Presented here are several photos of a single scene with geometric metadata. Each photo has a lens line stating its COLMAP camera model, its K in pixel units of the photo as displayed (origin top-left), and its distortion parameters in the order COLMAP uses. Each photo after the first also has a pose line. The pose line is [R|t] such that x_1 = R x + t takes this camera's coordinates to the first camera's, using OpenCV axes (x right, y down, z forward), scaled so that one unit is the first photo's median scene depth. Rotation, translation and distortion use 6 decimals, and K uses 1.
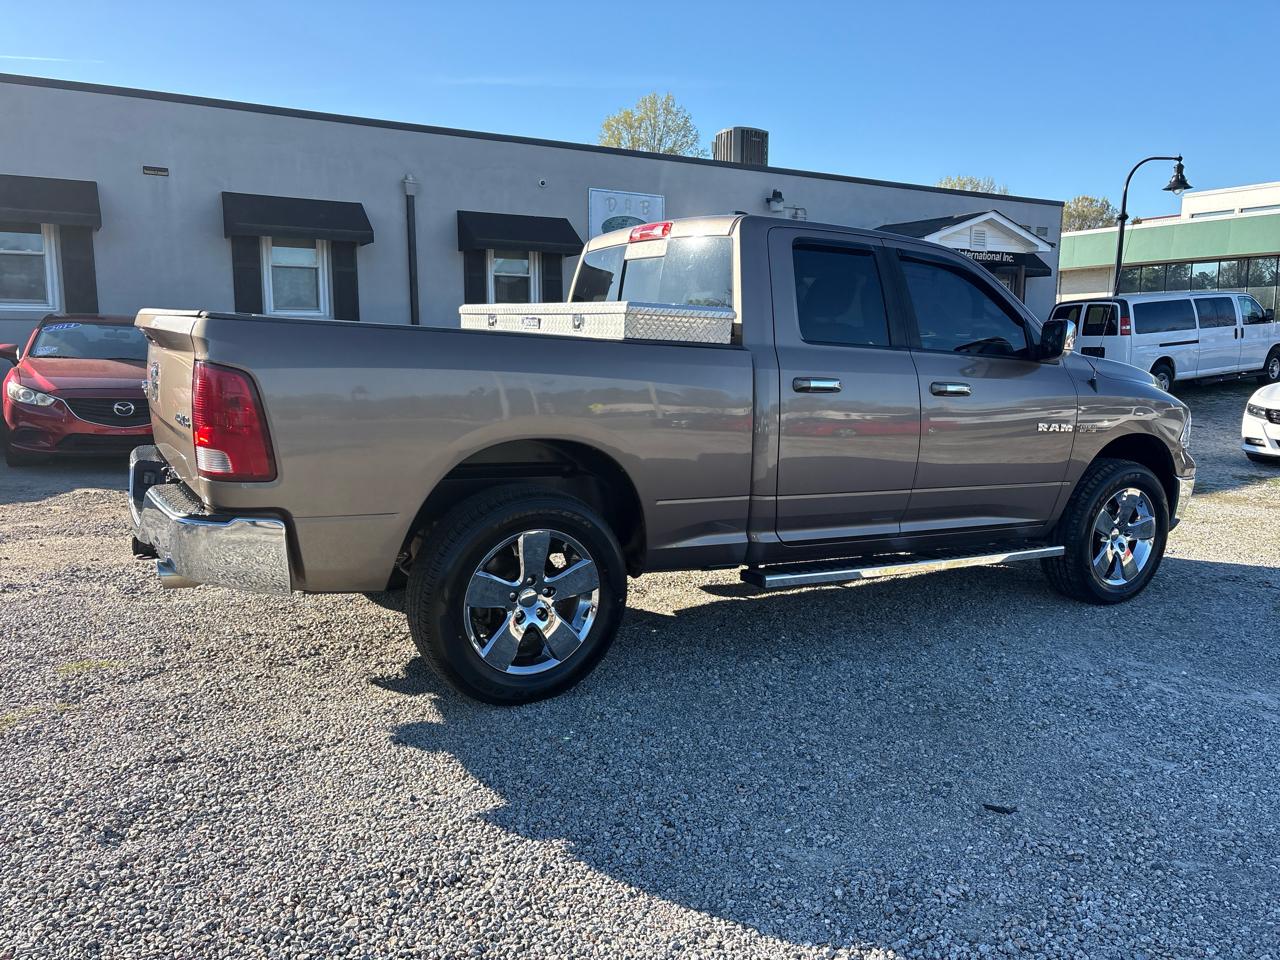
lens RADIAL K [[962.9, 0, 650.8], [0, 962.9, 484.3], [0, 0, 1]] dist [0.036181, -0.027076]
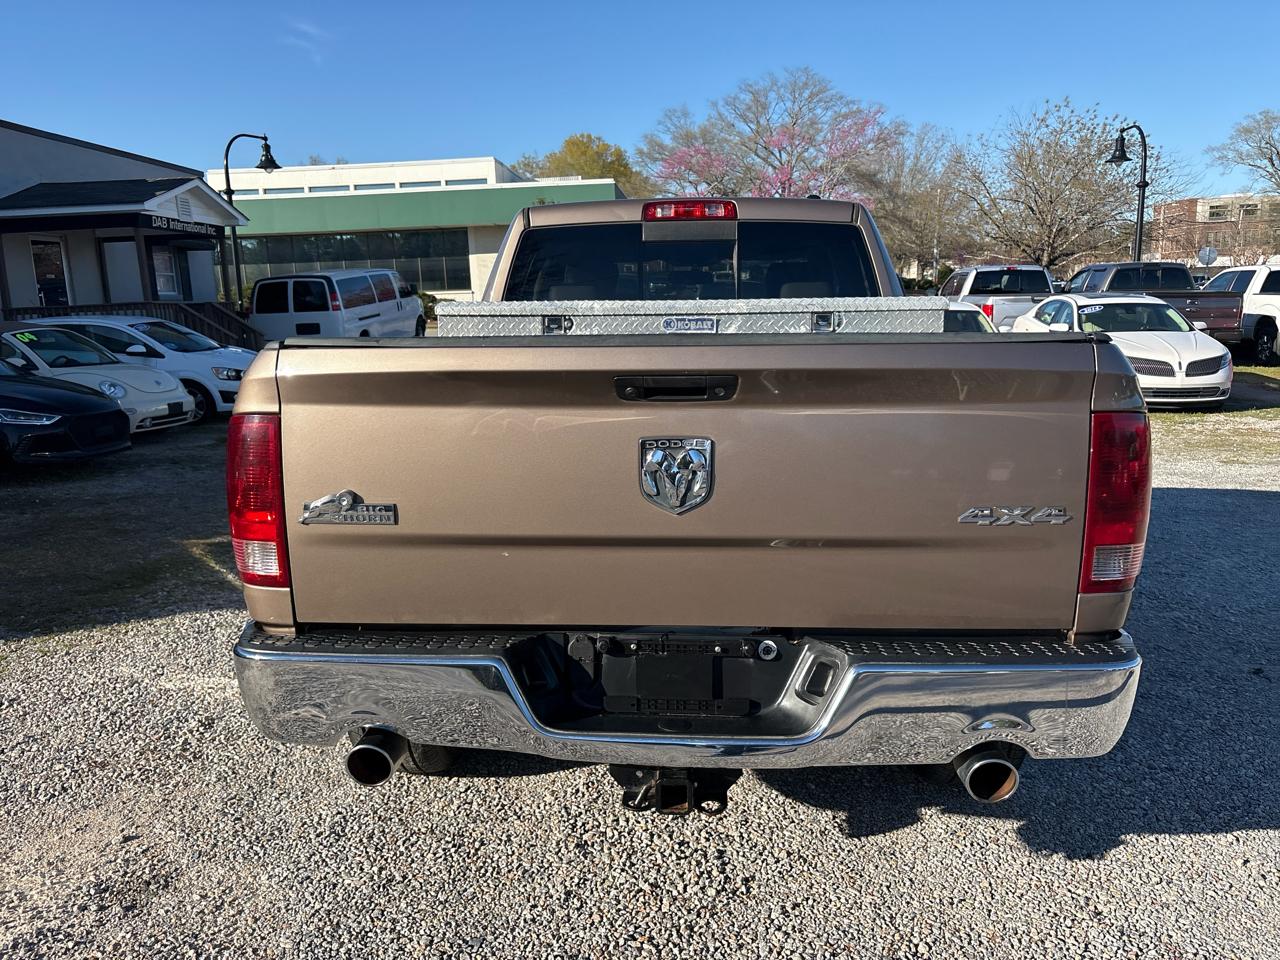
lens RADIAL K [[962.9, 0, 636.7], [0, 962.9, 484.7], [0, 0, 1]] dist [0.036181, -0.027076]
pose [[0.563925, -0.178709, 0.806258, -0.695203], [0.156003, 0.981779, 0.108500, -0.117965], [-0.810957, 0.064593, 0.581529, 0.532656]]
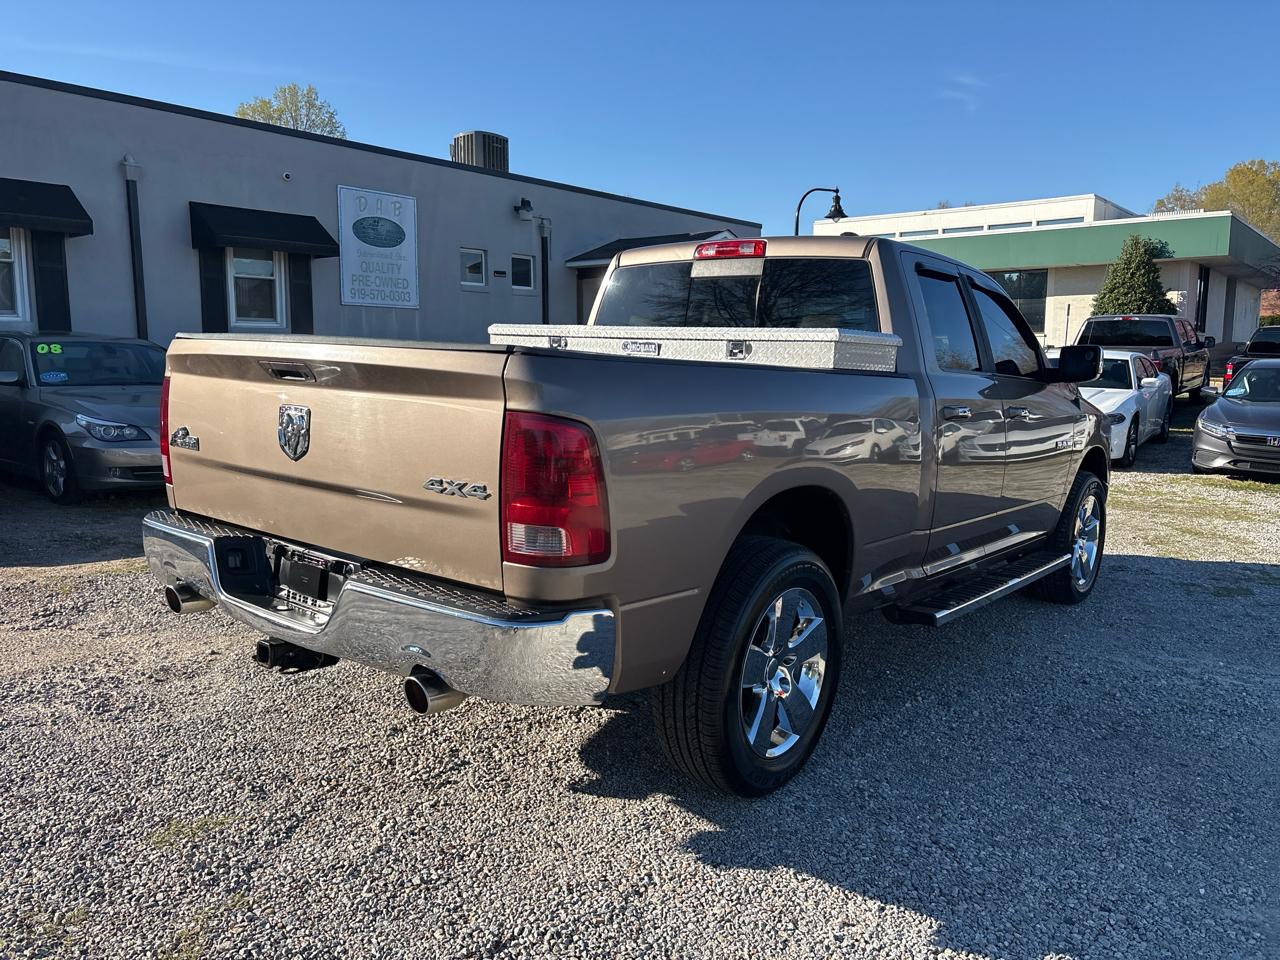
lens RADIAL K [[962.9, 0, 643.7], [0, 962.9, 469.5], [0, 0, 1]] dist [0.036181, -0.027076]
pose [[0.936543, -0.042367, 0.347984, -0.385716], [0.049552, 0.998702, -0.011768, -0.040675], [-0.347033, 0.028265, 0.937427, 0.157201]]
